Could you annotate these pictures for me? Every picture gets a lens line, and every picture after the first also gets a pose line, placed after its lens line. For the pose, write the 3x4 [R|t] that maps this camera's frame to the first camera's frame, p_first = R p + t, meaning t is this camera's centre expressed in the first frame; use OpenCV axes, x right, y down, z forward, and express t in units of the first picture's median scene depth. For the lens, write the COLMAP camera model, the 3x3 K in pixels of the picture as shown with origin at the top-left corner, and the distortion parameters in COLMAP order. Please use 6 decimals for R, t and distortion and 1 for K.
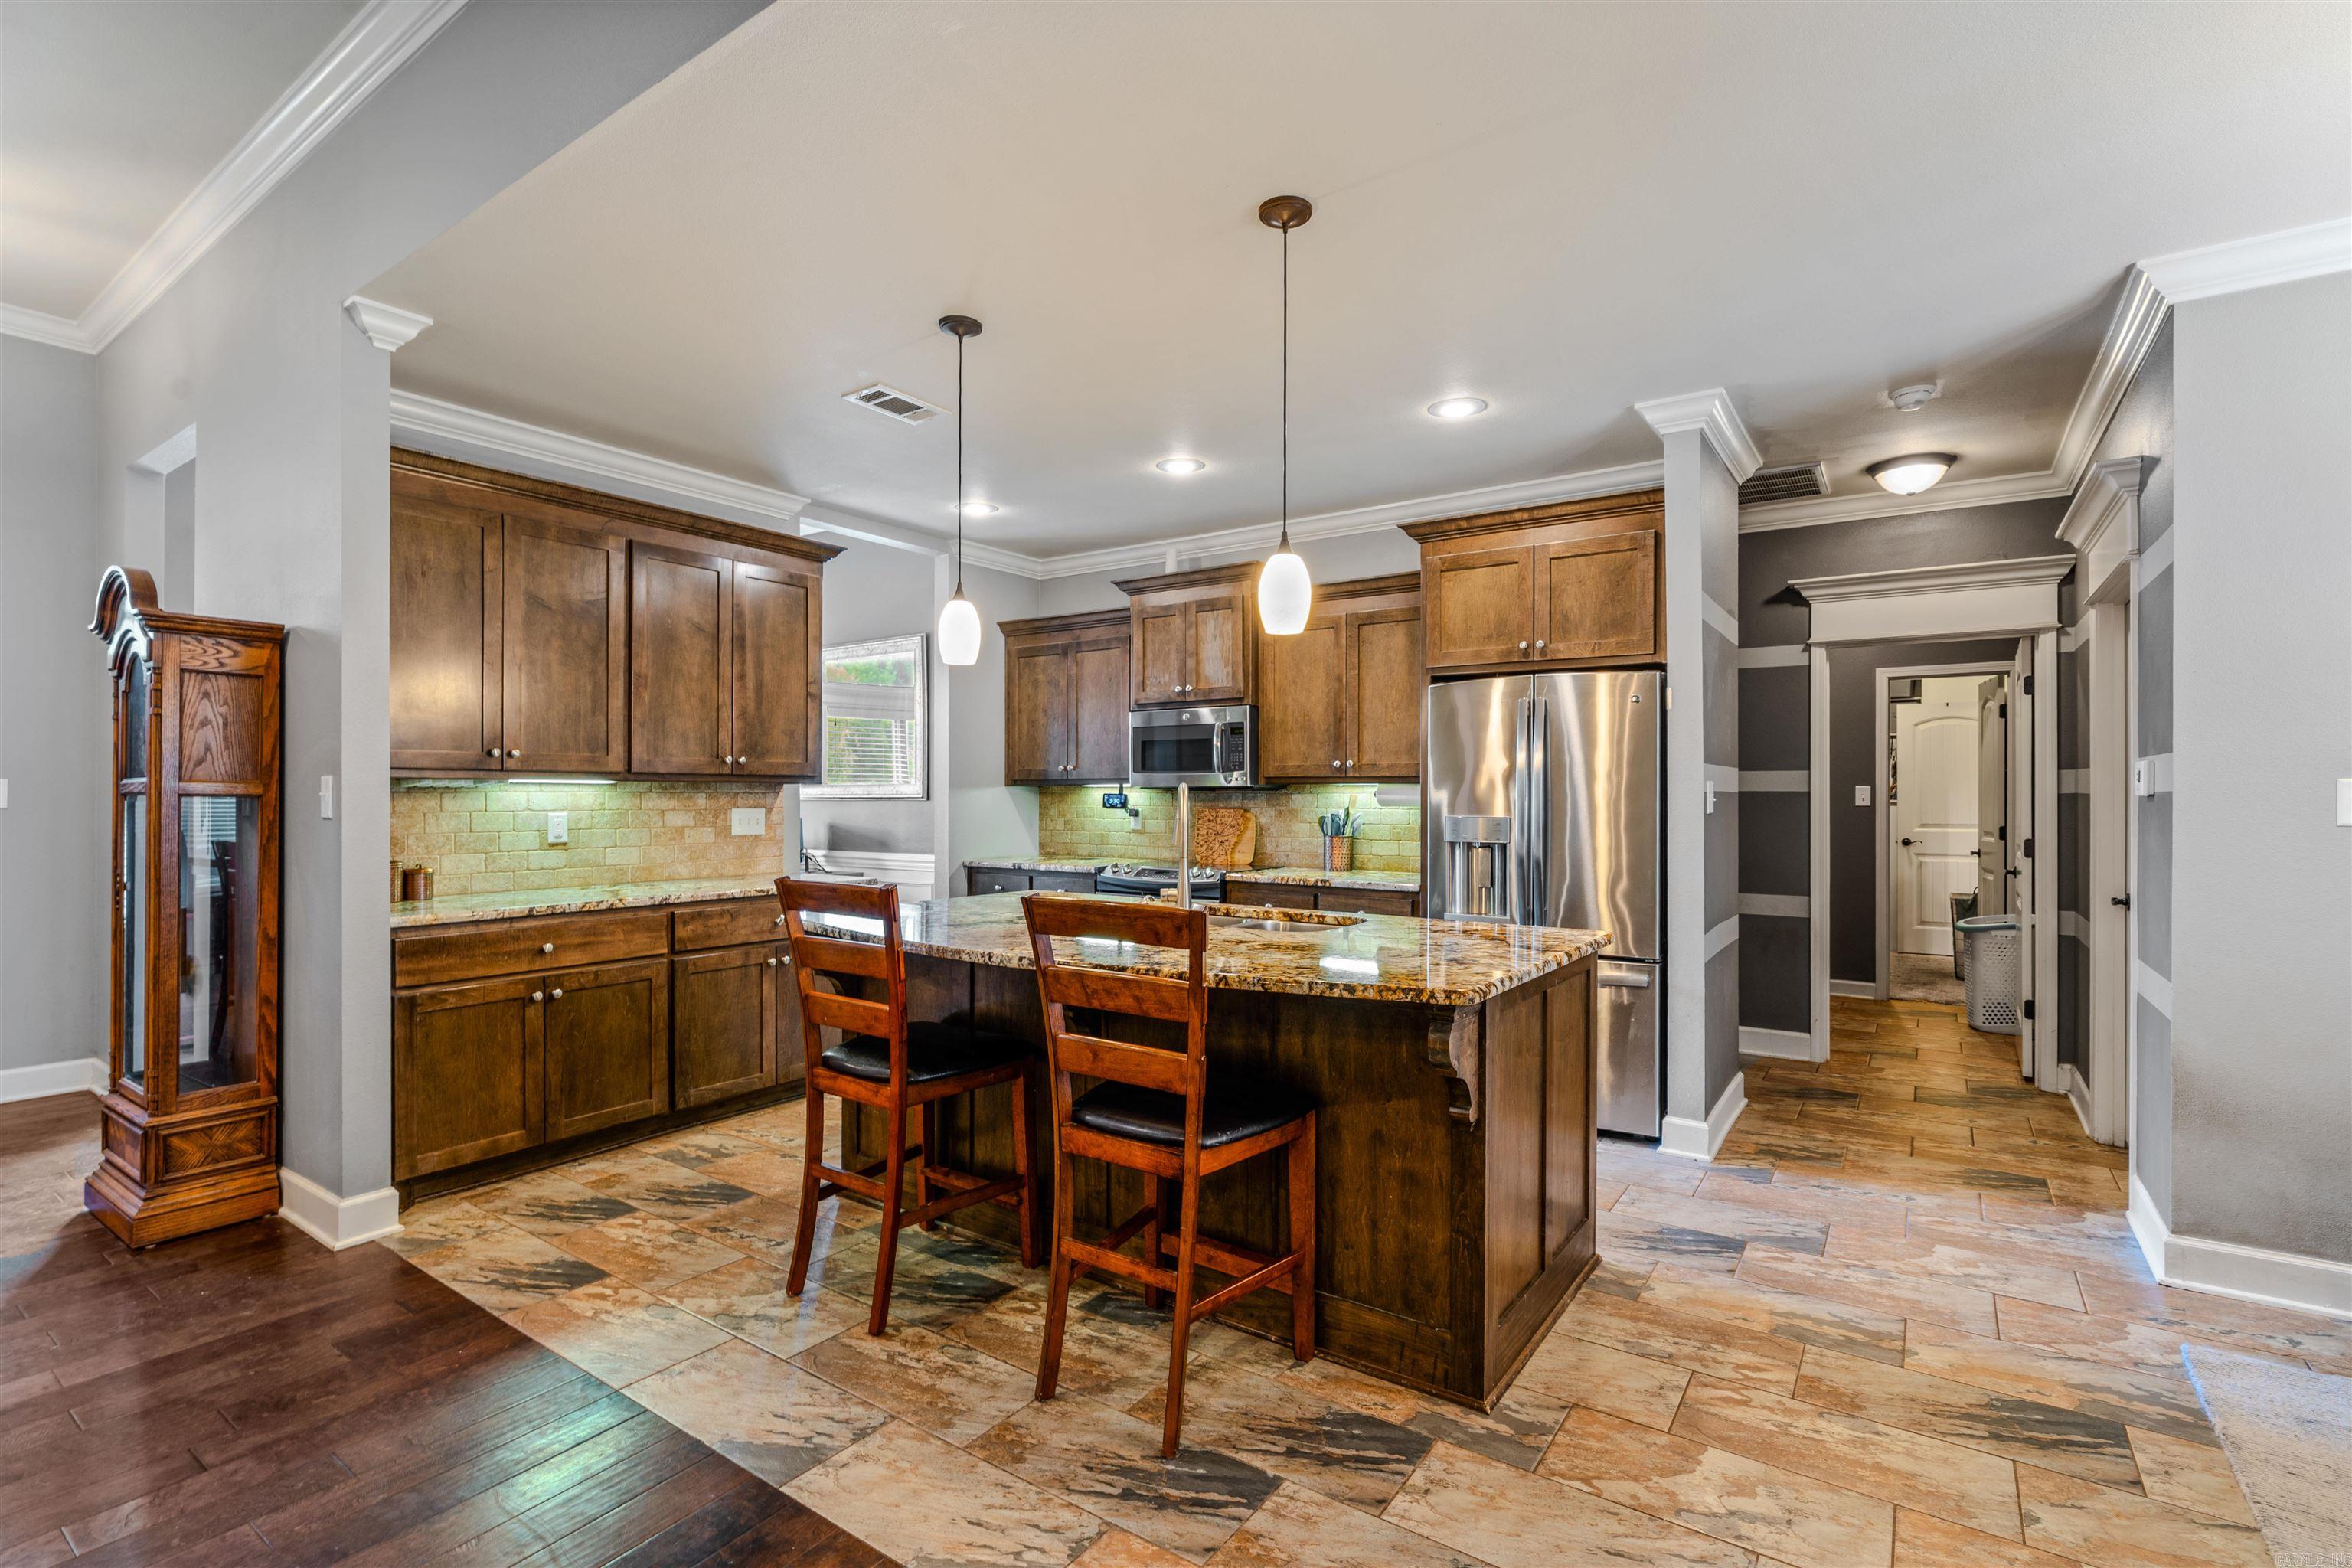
lens RADIAL K [[1078.3, 0, 1170.7], [0, 1078.3, 791.7], [0, 0, 1]] dist [-0.006936, 0.003695]
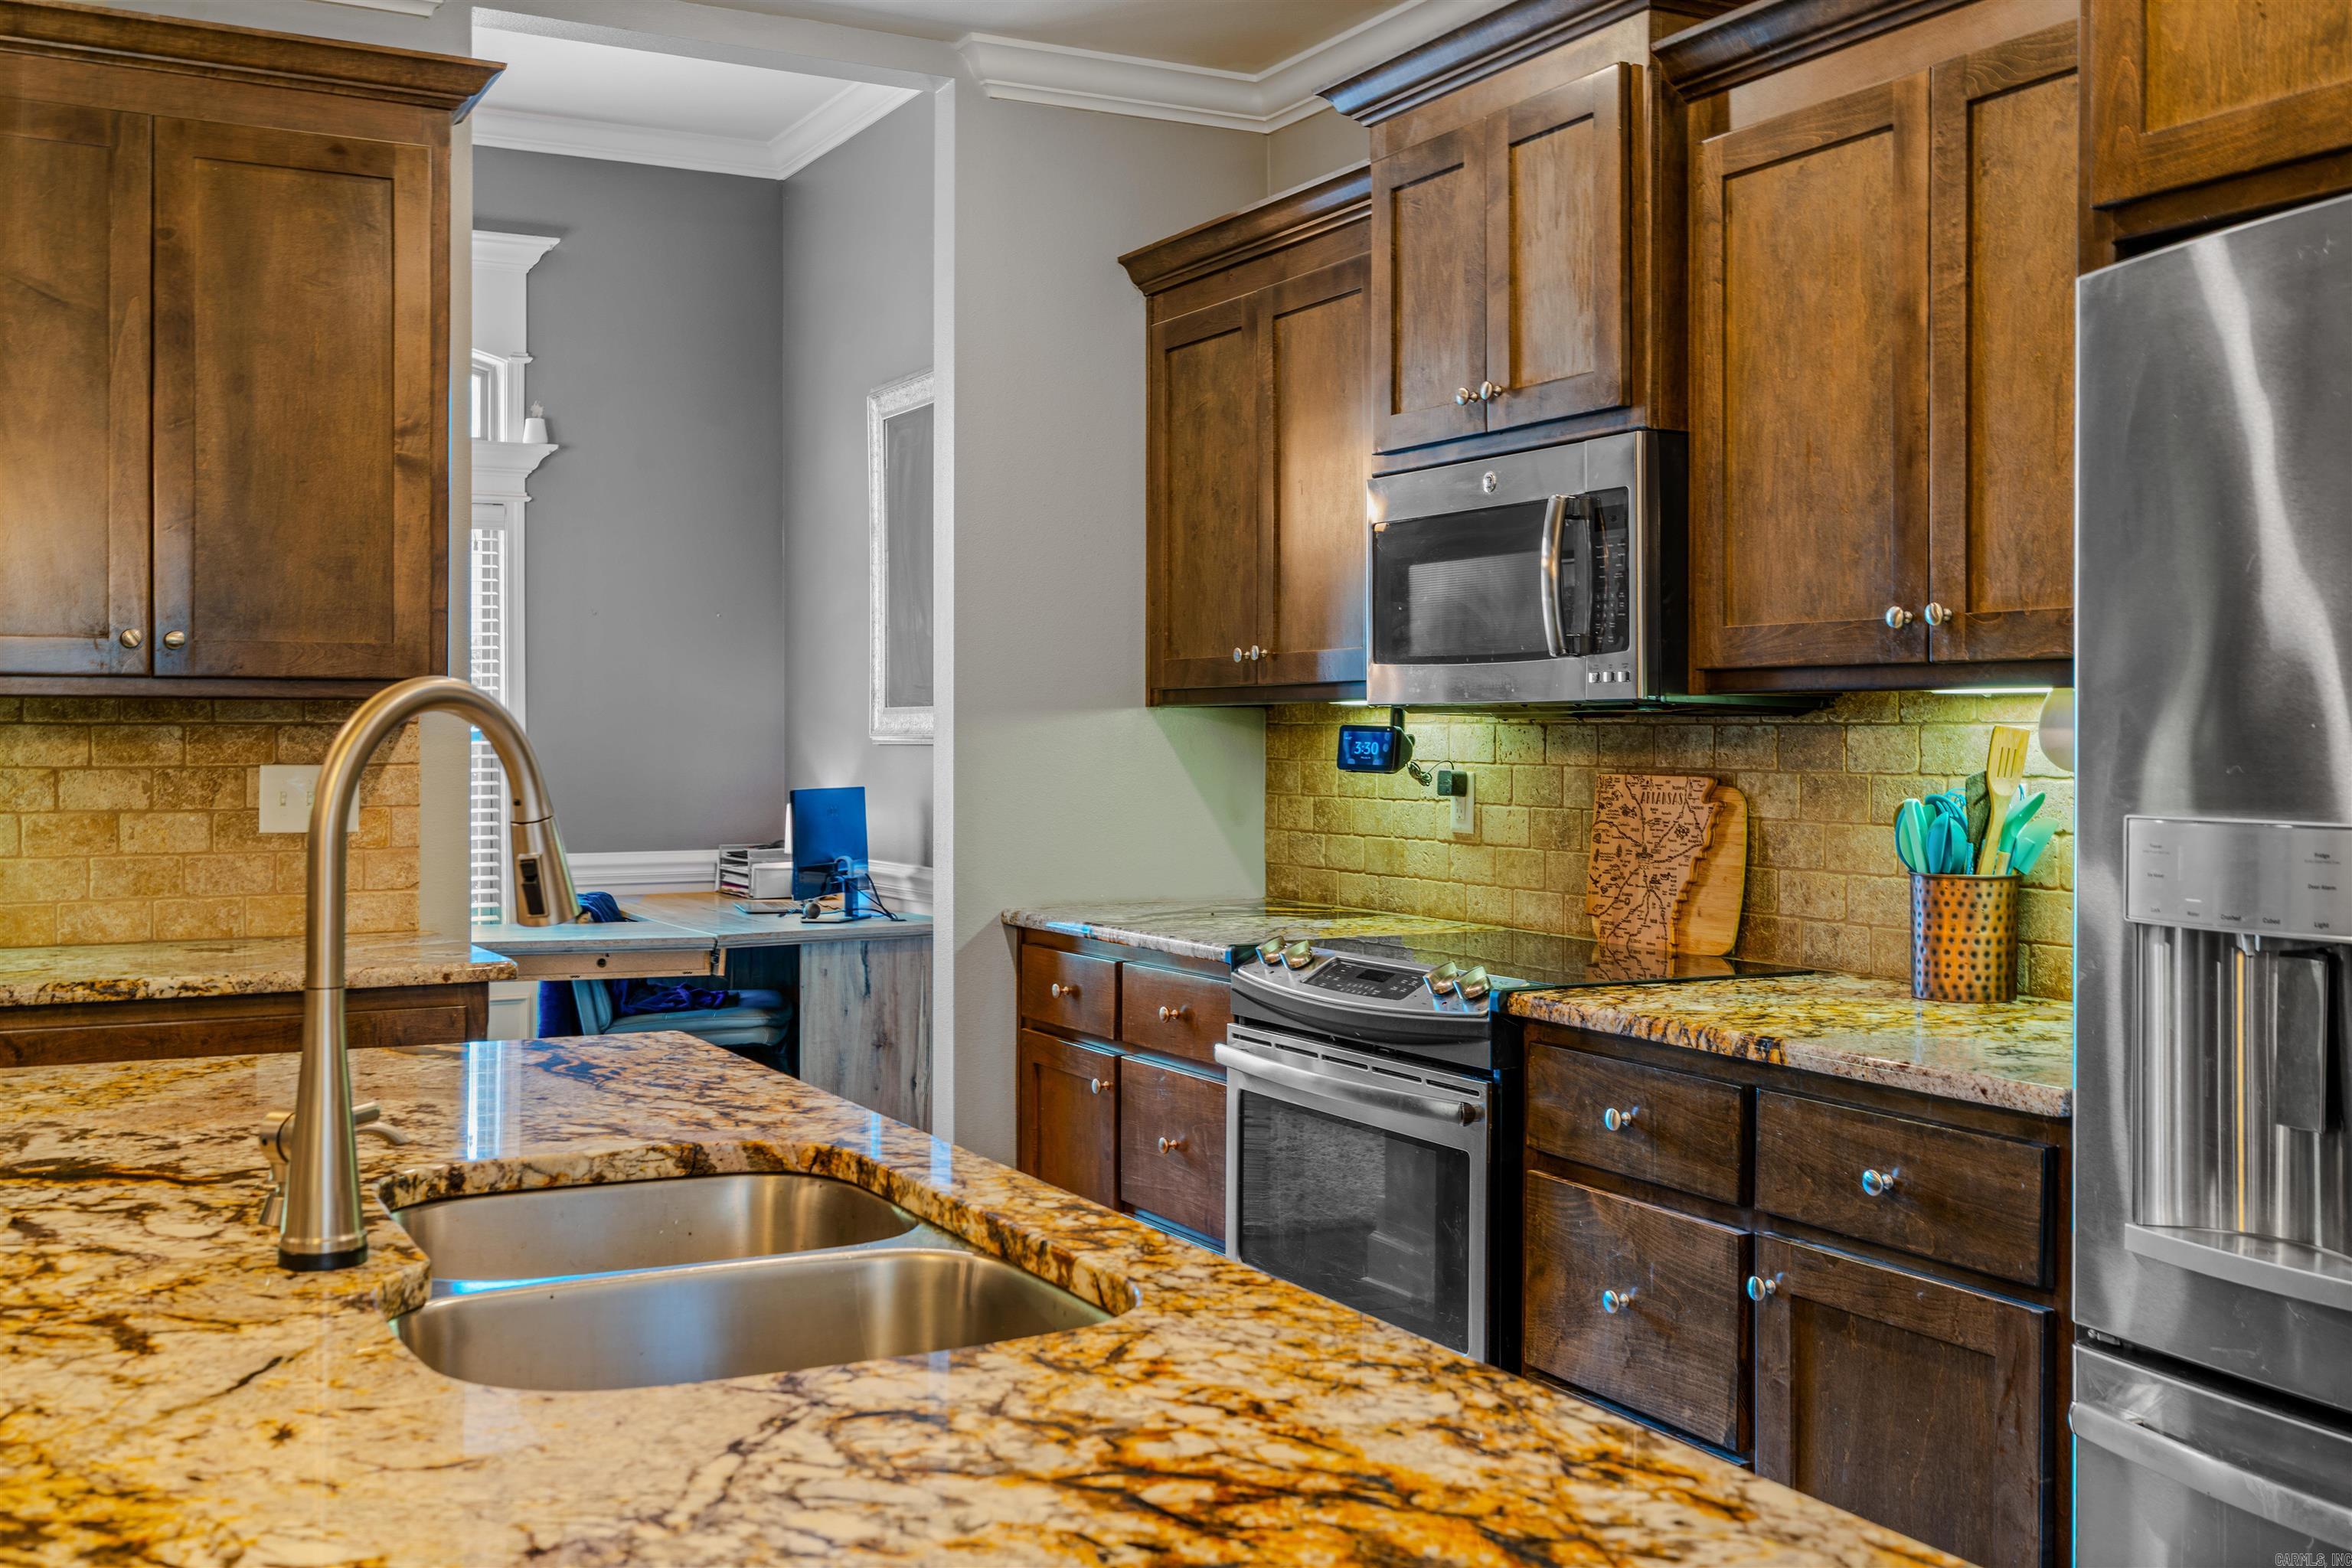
lens RADIAL K [[2292.8, 0, 1187.4], [0, 2292.8, 734.4], [0, 0, 1]] dist [0.012552, 0.000000]
pose [[0.893293, -0.000050, -0.449475, 0.244597], [0.001336, 0.999996, 0.002543, 0.002582], [0.449473, -0.002872, 0.893289, 0.372520]]
